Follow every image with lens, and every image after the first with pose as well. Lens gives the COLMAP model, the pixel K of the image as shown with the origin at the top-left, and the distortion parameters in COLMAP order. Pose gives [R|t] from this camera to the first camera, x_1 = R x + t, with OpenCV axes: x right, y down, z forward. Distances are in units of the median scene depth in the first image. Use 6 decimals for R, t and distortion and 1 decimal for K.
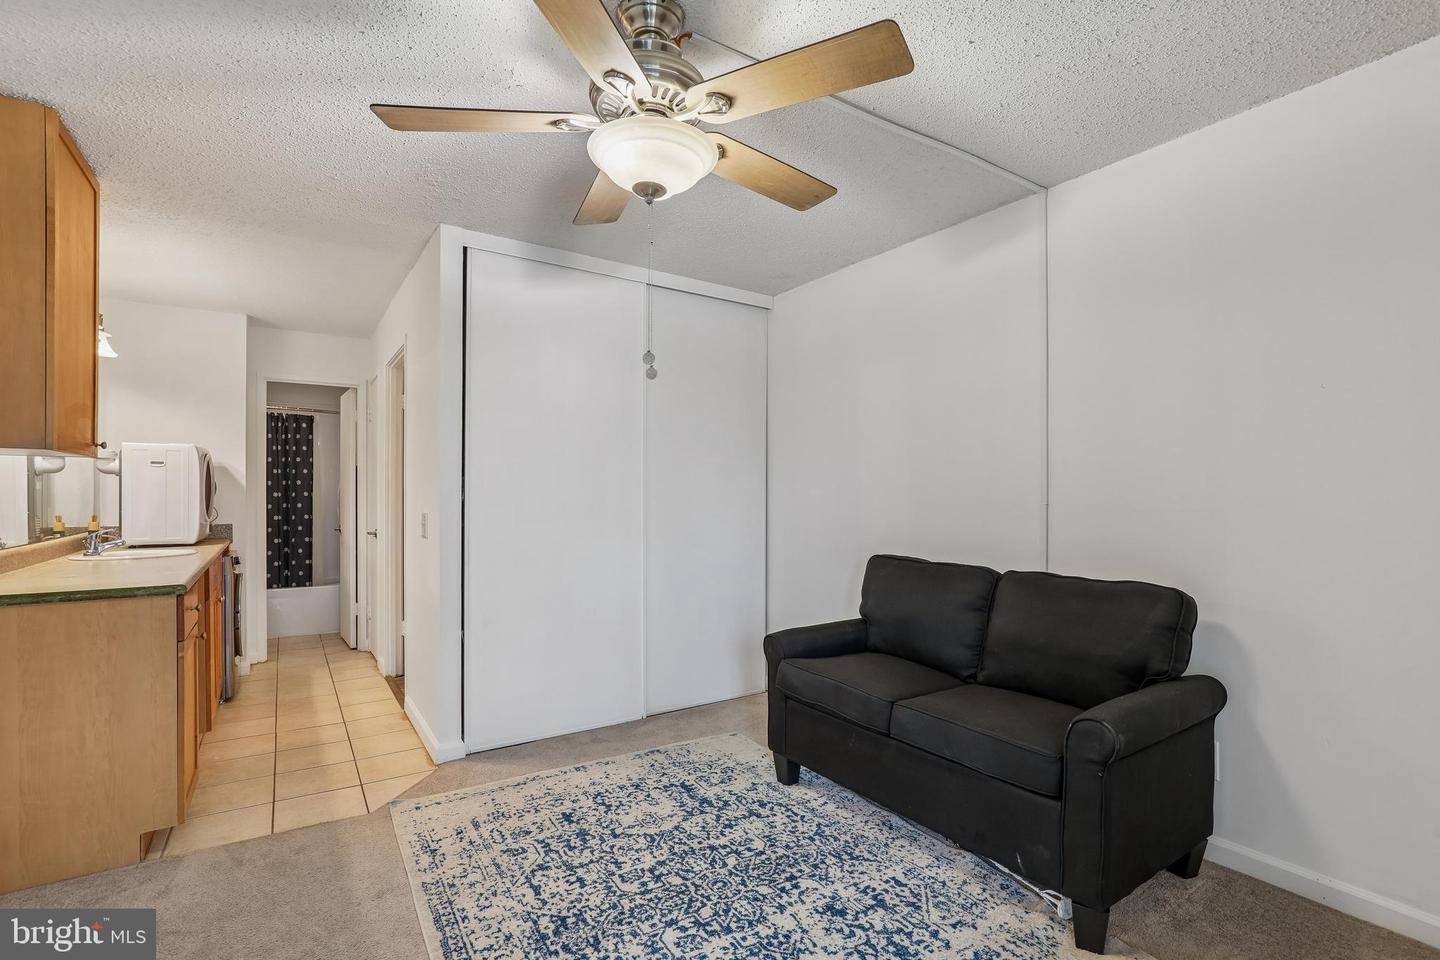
lens RADIAL K [[664.7, 0, 722.4], [0, 664.7, 498.0], [0, 0, 1]] dist [-0.006619, 0.001070]
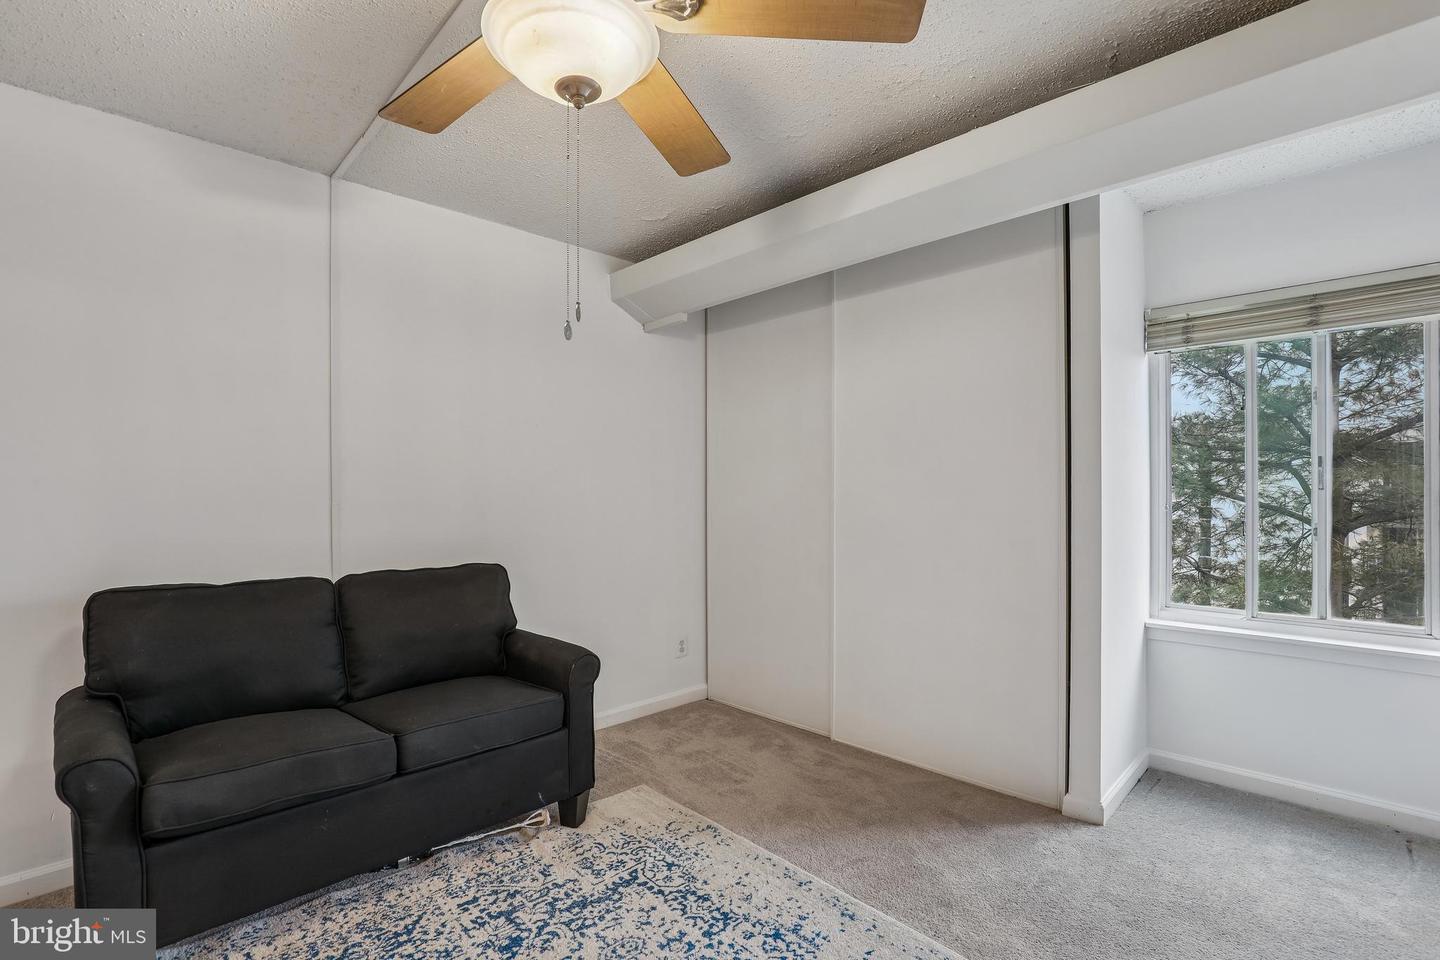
lens RADIAL K [[641.5, 0, 748.7], [0, 641.5, 492.6], [0, 0, 1]] dist [-0.031984, 0.000266]
pose [[-0.193036, -0.000659, 0.981191, -0.621554], [0.007269, 0.999971, 0.002101, -0.004474], [-0.981165, 0.007538, -0.193025, 0.696439]]
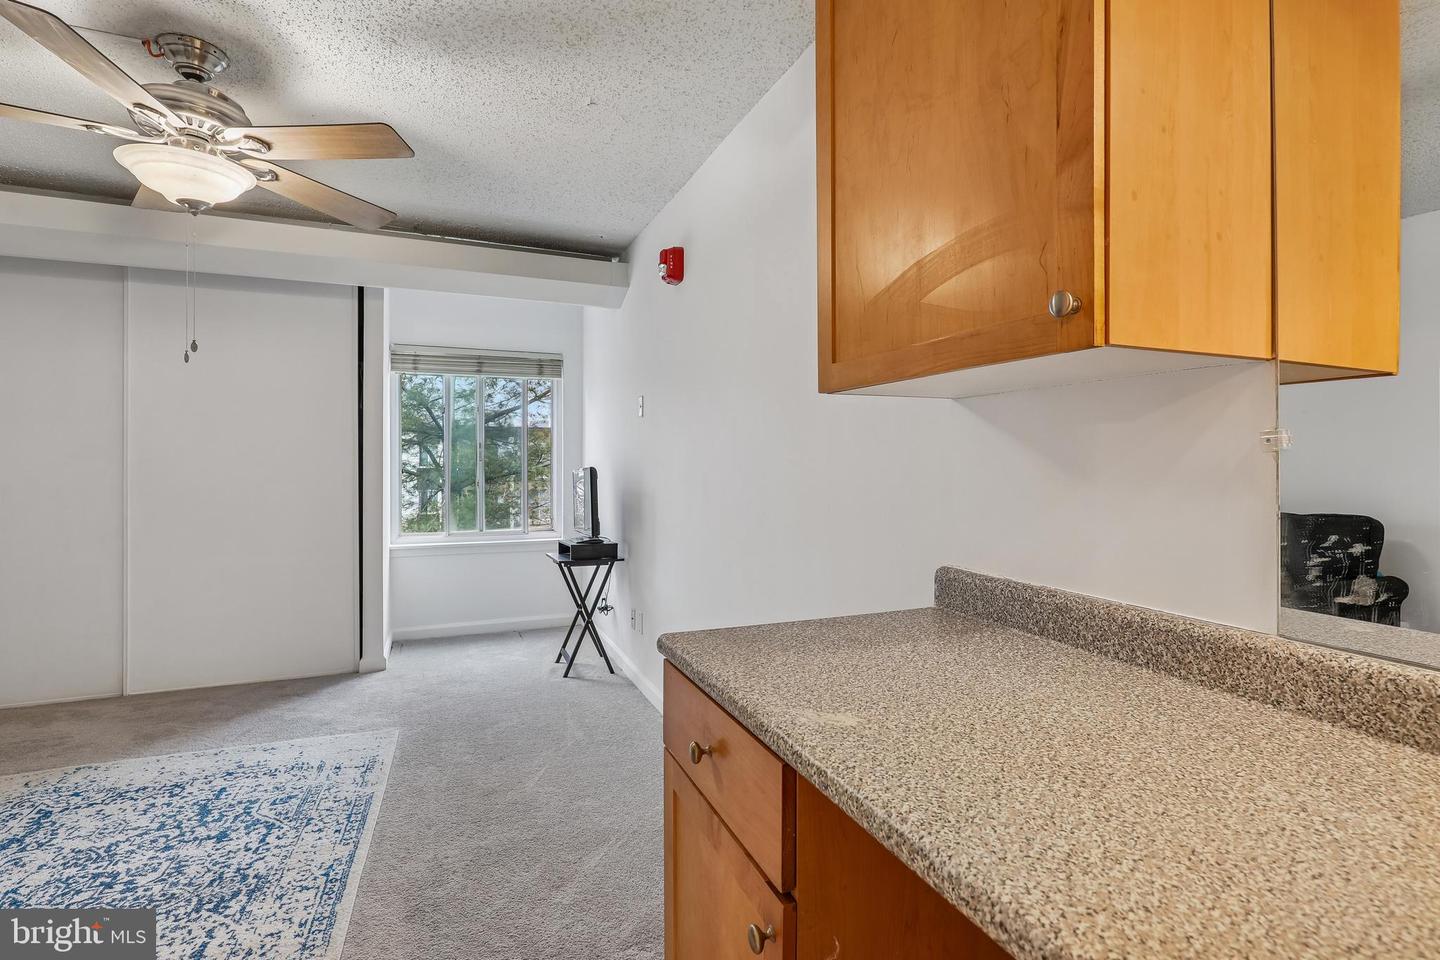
lens RADIAL K [[659.6, 0, 723.0], [0, 659.6, 497.7], [0, 0, 1]] dist [-0.026499, 0.009129]
pose [[-0.981206, -0.017737, 0.192148, -0.906240], [-0.006727, 0.998306, 0.057798, -0.009750], [-0.192847, 0.055419, -0.979663, 1.400767]]
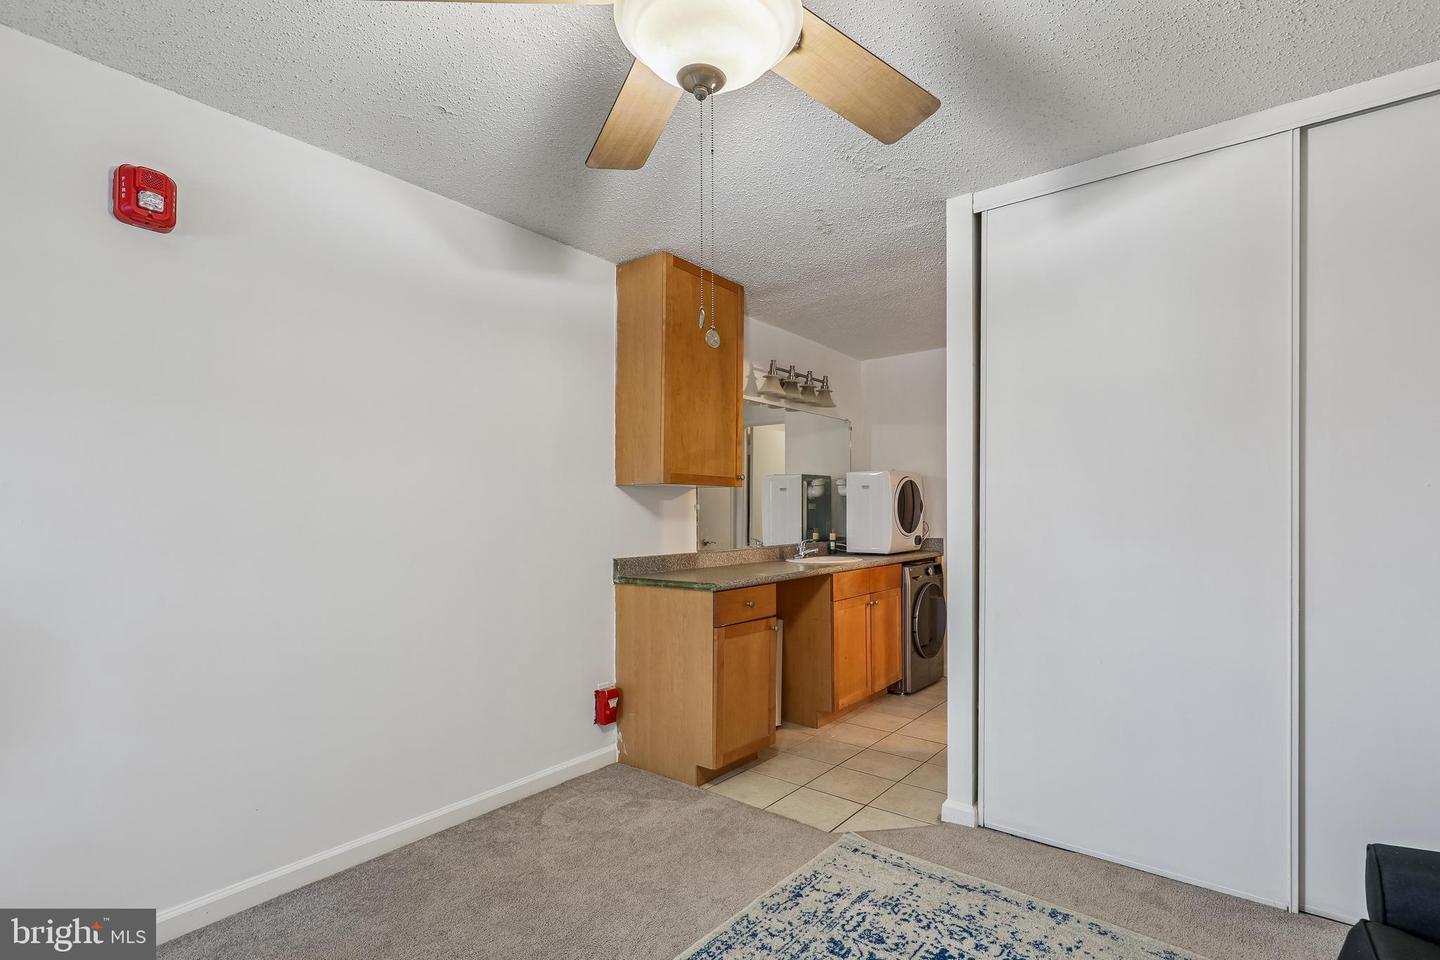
lens RADIAL K [[680.3, 0, 741.8], [0, 680.3, 512.6], [0, 0, 1]] dist [0.001126, 0.000425]
pose [[0.324801, -0.002608, -0.945779, 0.397176], [0.000482, 0.999997, -0.002592, -0.001780], [0.945782, 0.000386, 0.324801, 0.552050]]
